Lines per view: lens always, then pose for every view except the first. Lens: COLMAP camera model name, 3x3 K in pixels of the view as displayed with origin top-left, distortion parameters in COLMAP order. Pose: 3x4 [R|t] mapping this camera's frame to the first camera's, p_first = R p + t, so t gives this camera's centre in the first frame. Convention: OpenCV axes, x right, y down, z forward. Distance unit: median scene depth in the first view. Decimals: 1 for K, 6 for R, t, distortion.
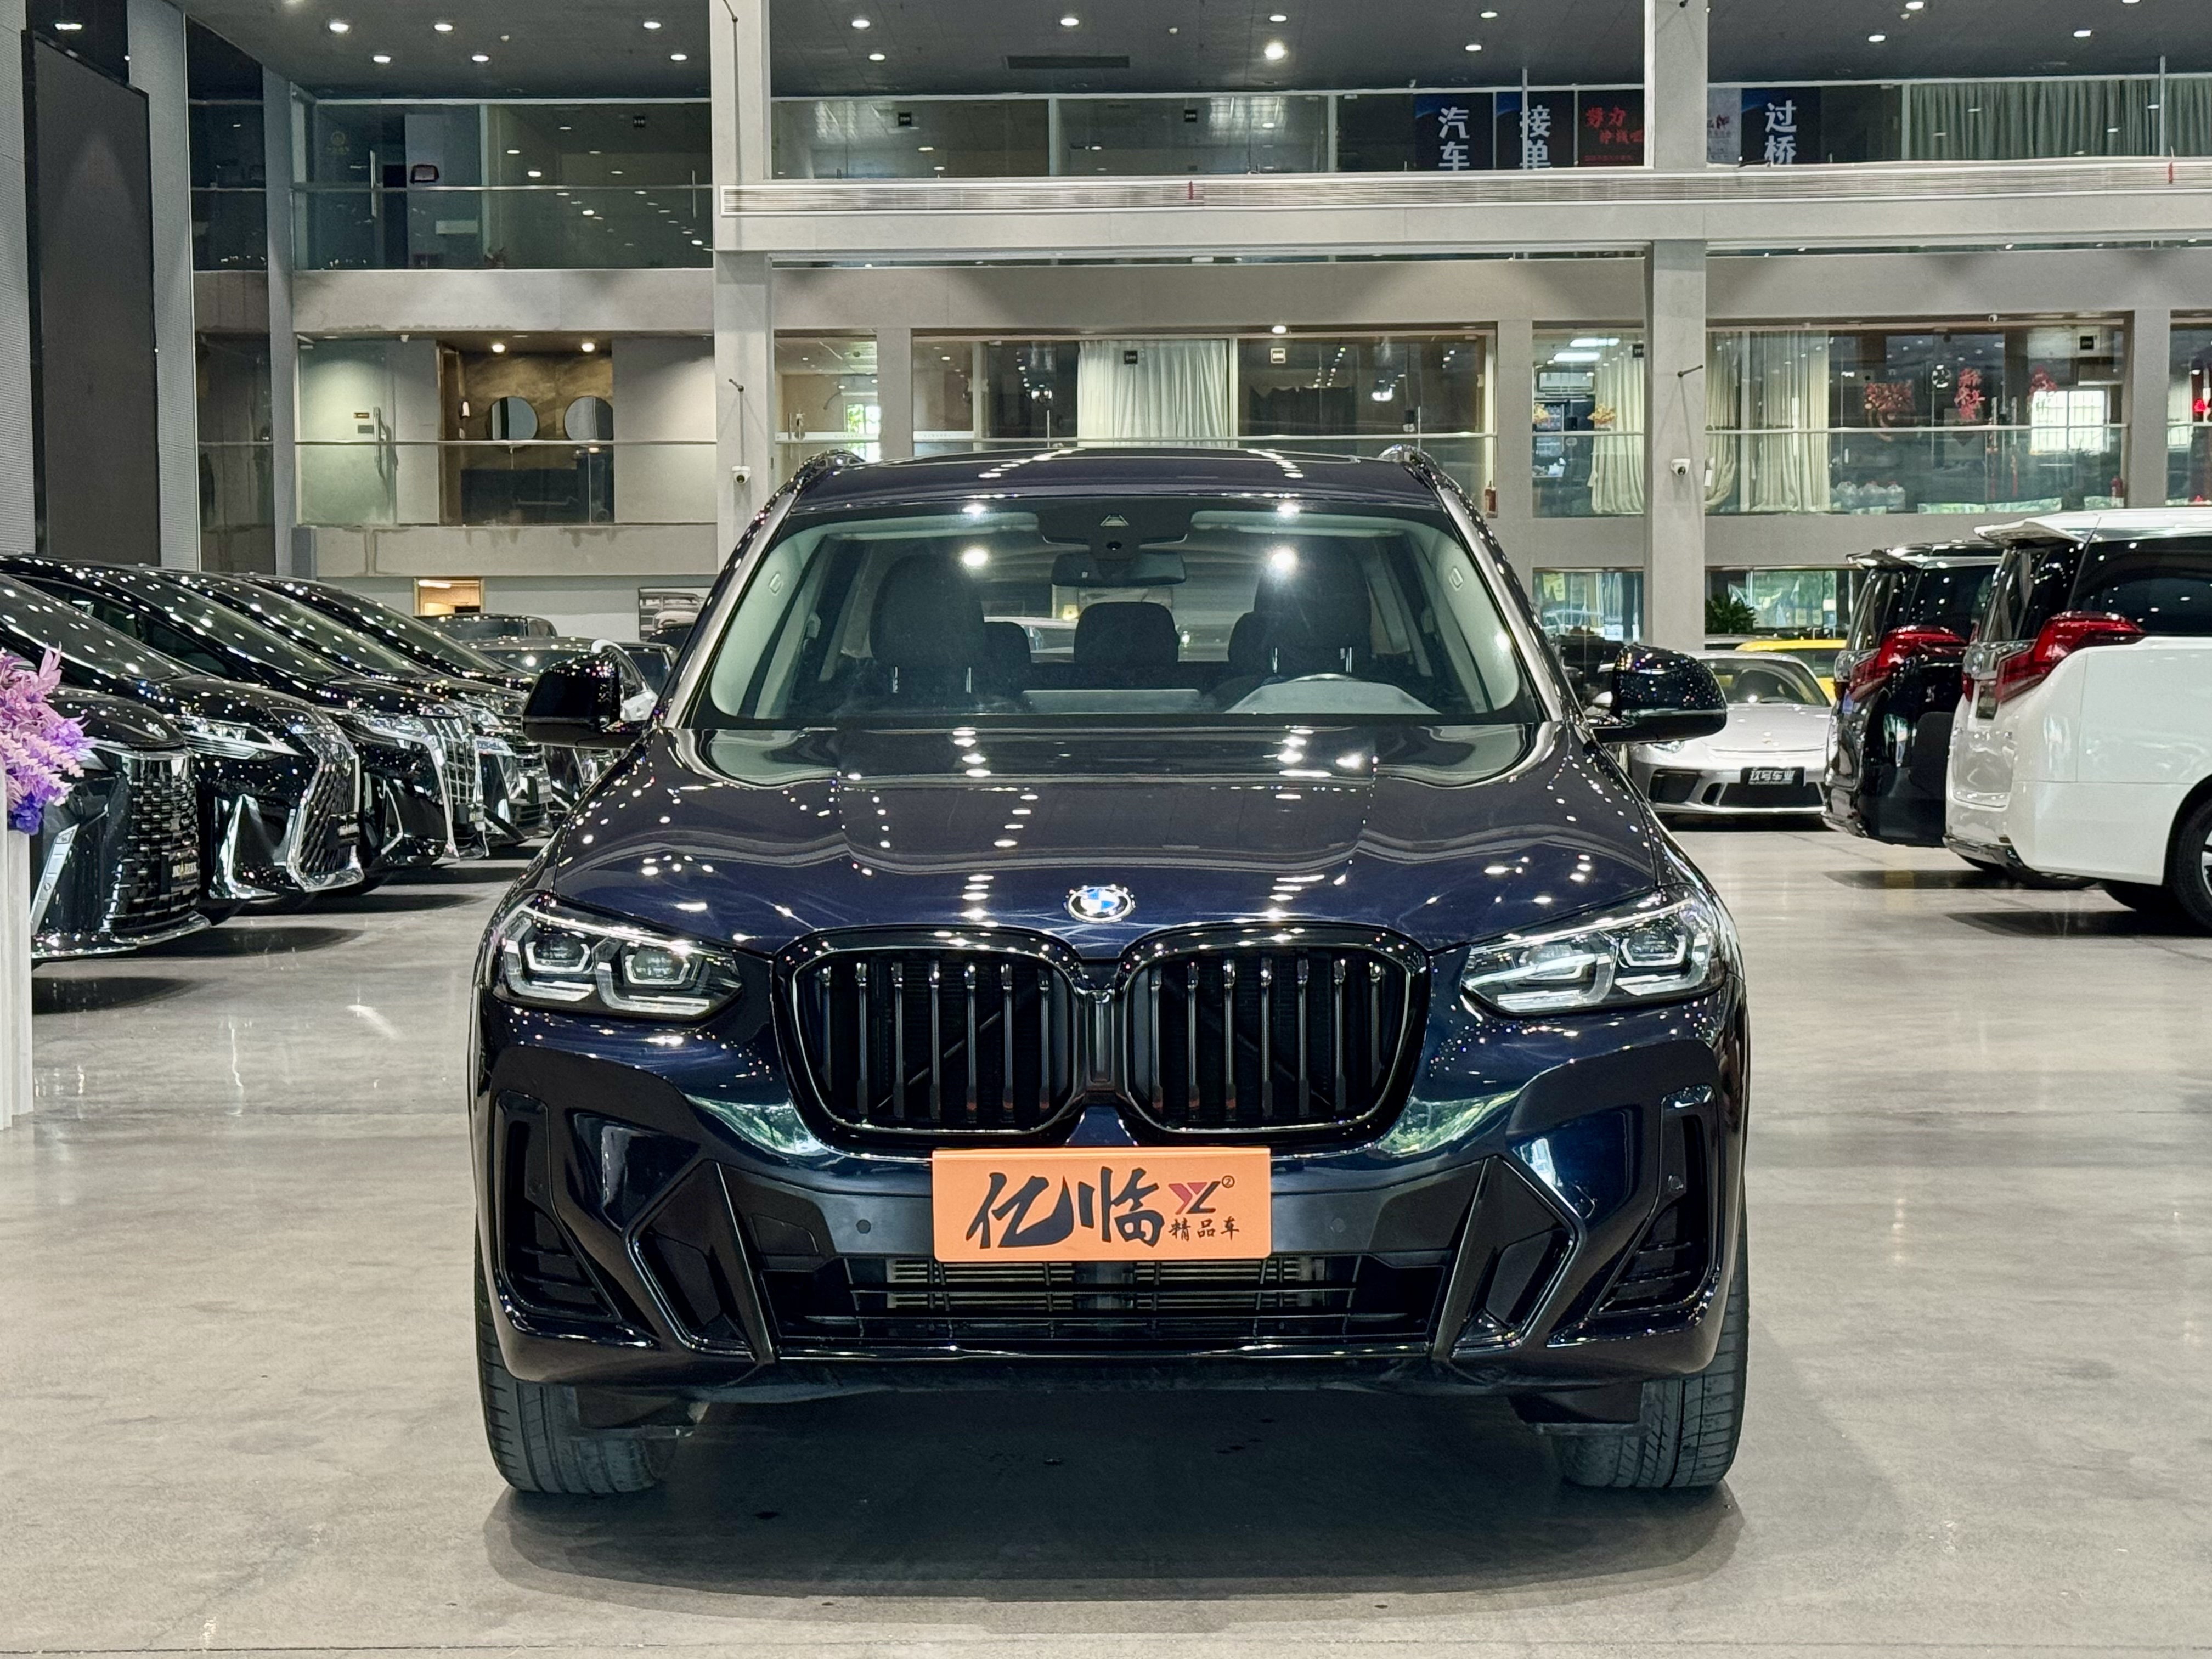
lens RADIAL K [[3816.6, 0, 1106.0], [0, 3816.6, 829.5], [0, 0, 1]] dist [0.217673, 0.197753]
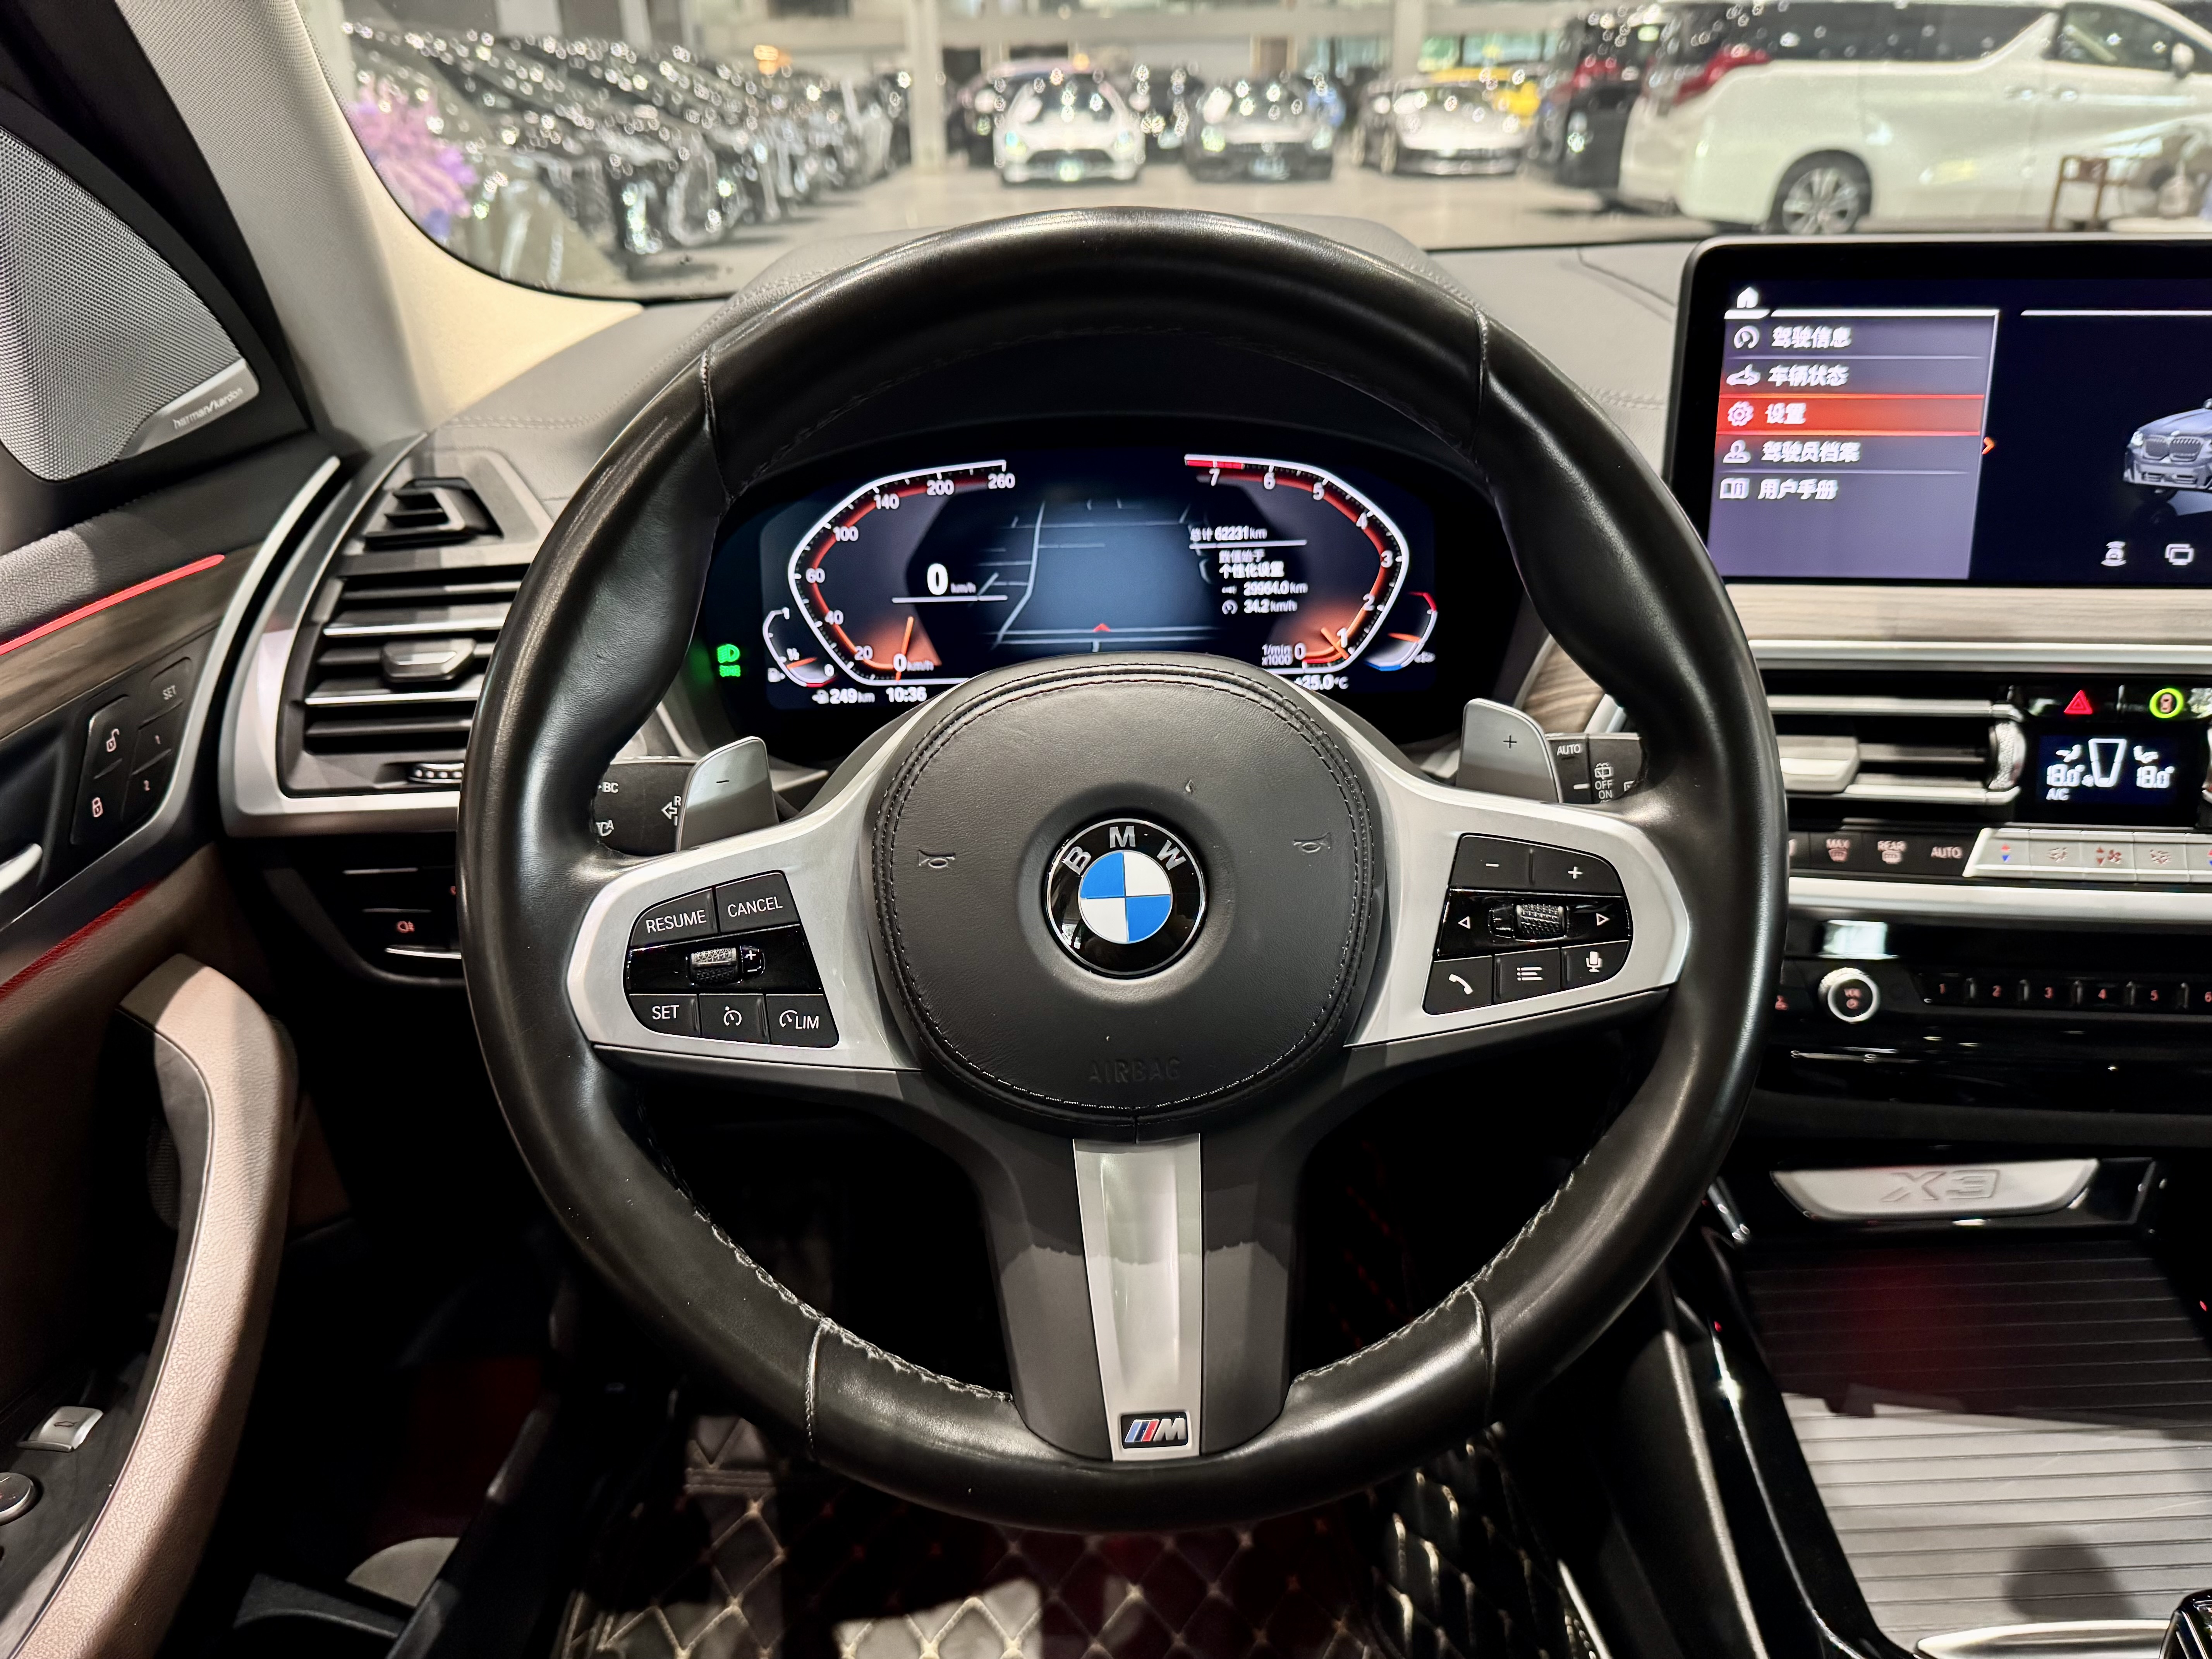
lens RADIAL K [[1585.2, 0, 1106.0], [0, 1585.2, 829.5], [0, 0, 1]] dist [0.101120, -0.173464]
pose [[0.999777, -0.020934, 0.002861, -0.023850], [0.018298, 0.925555, 0.378170, -0.009003], [-0.010565, -0.378033, 0.925732, 0.210401]]
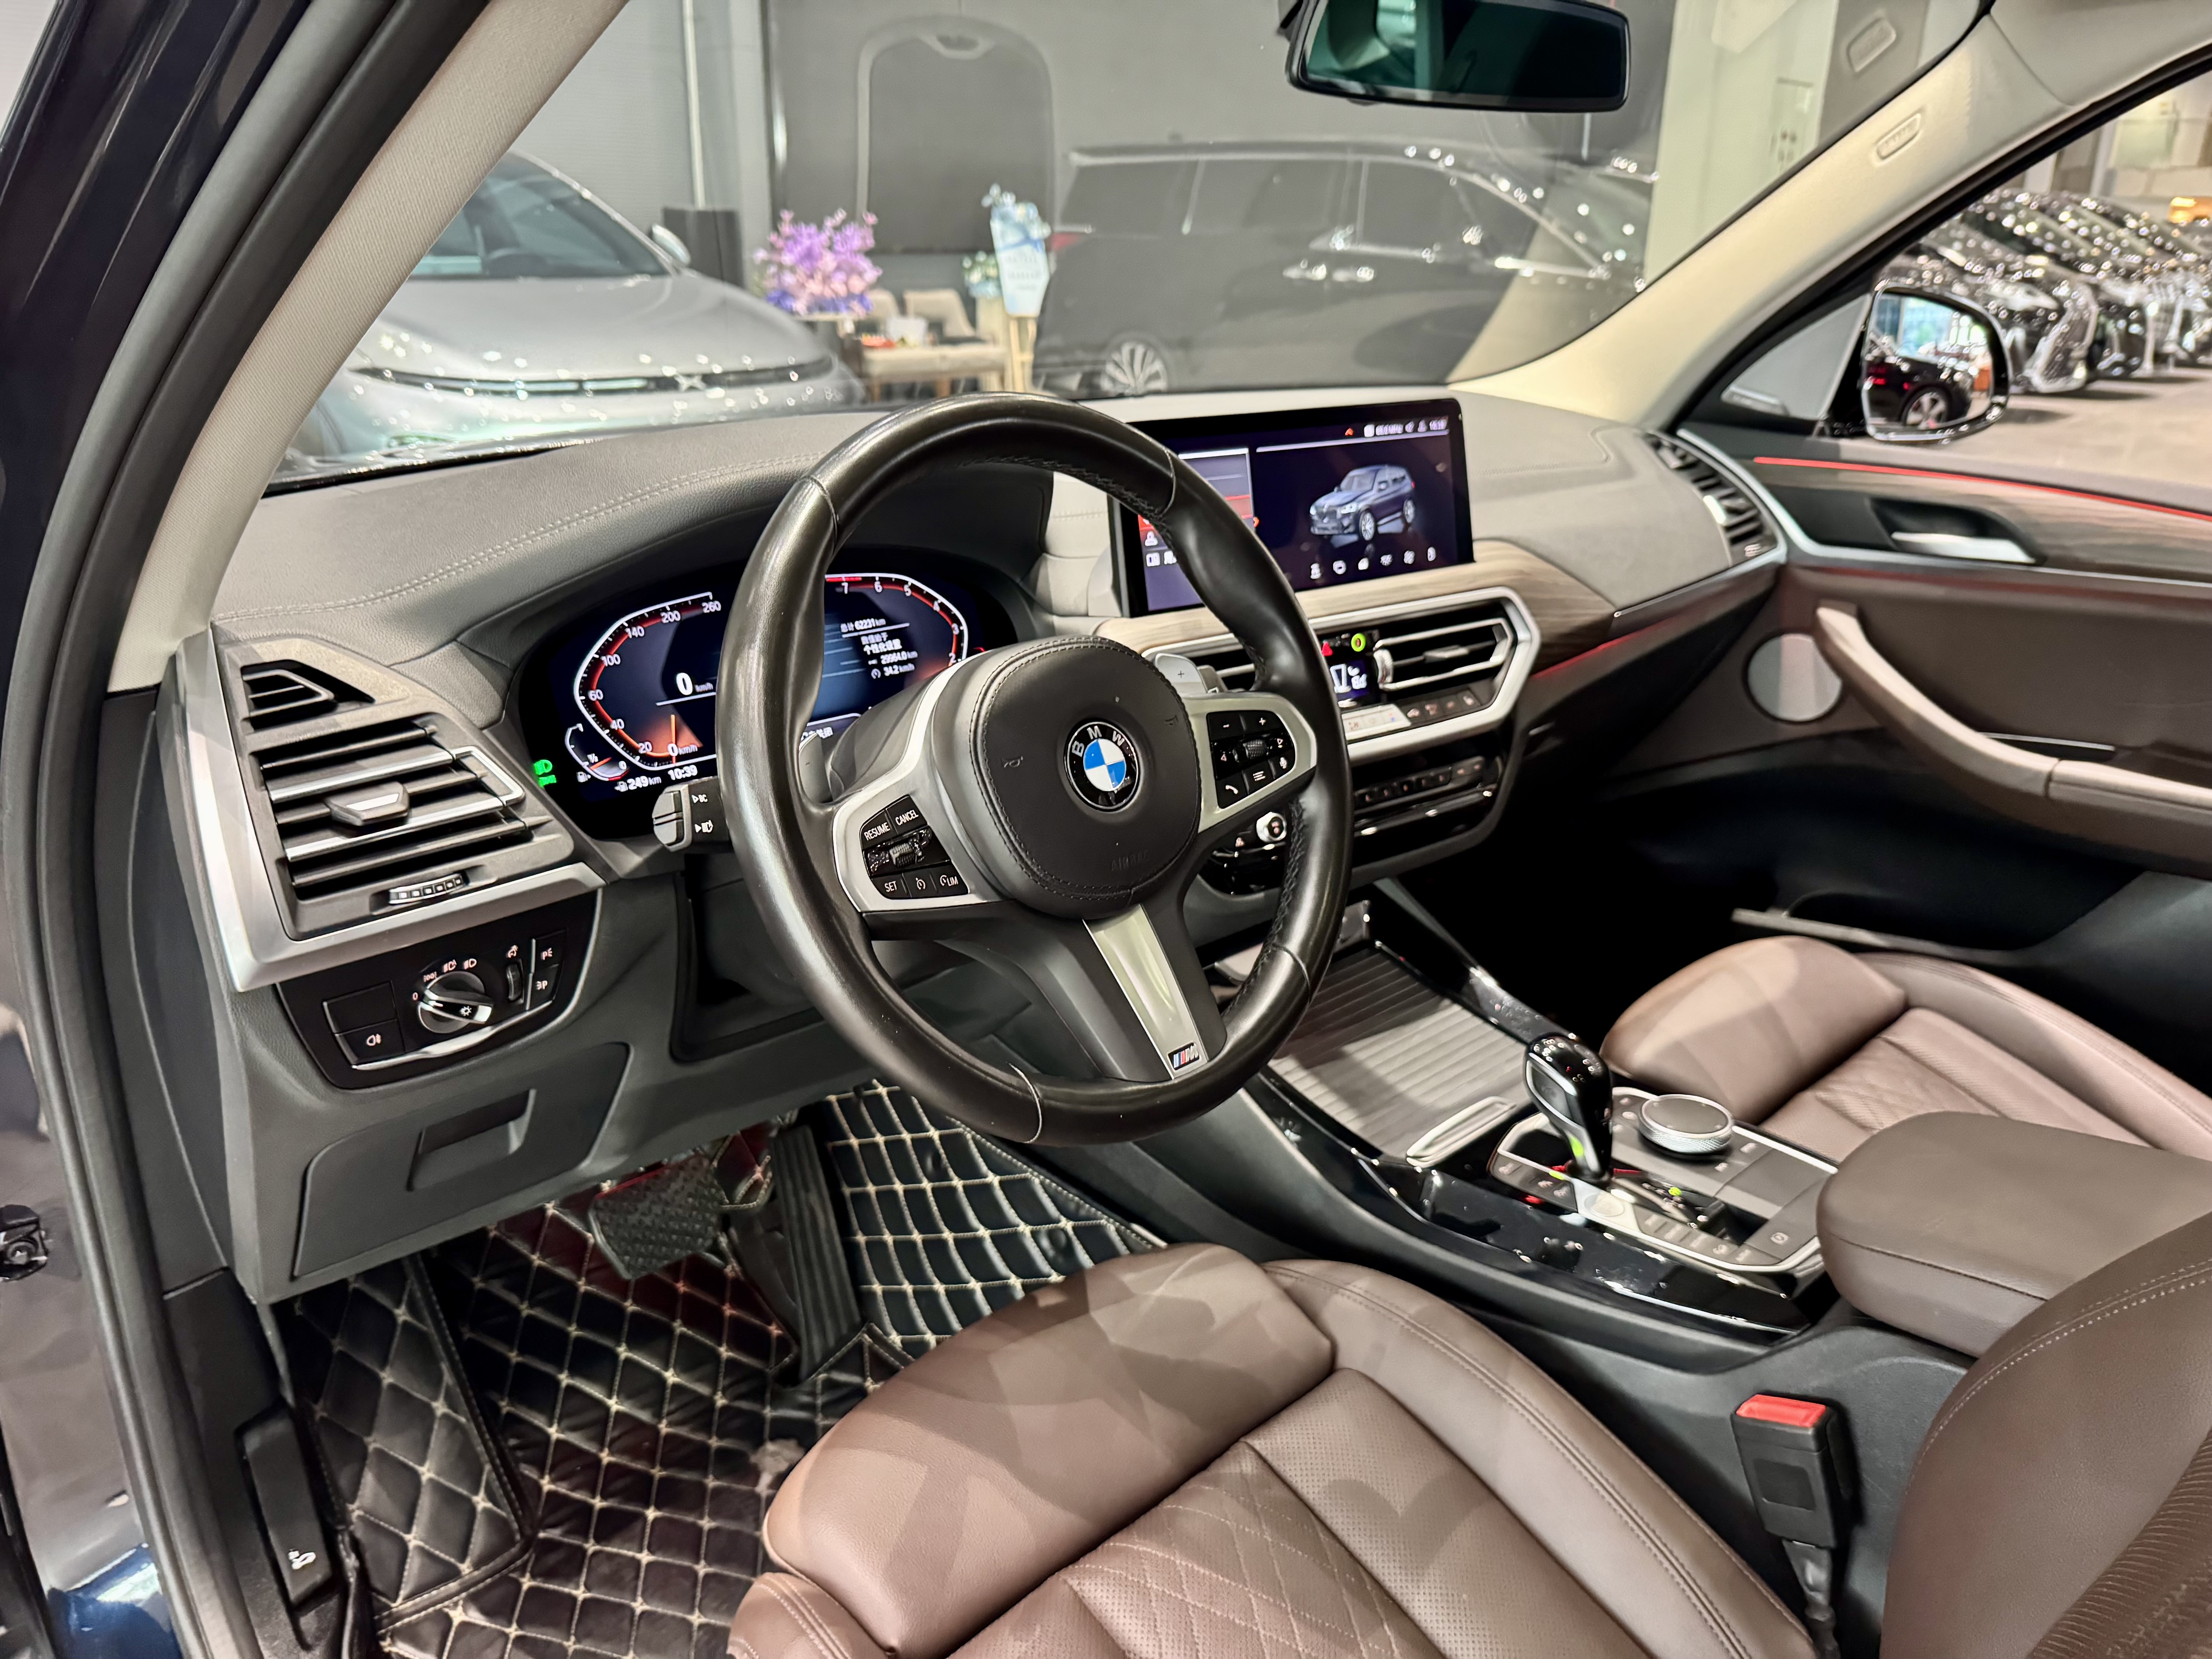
lens RADIAL K [[1545.6, 0, 1096.7], [0, 1545.6, 827.7], [0, 0, 1]] dist [0.156629, -0.267001]
pose [[0.748411, -0.224854, 0.623957, -0.047596], [0.019651, 0.947882, 0.318016, -0.011222], [-0.662944, -0.225745, 0.713823, 0.203415]]
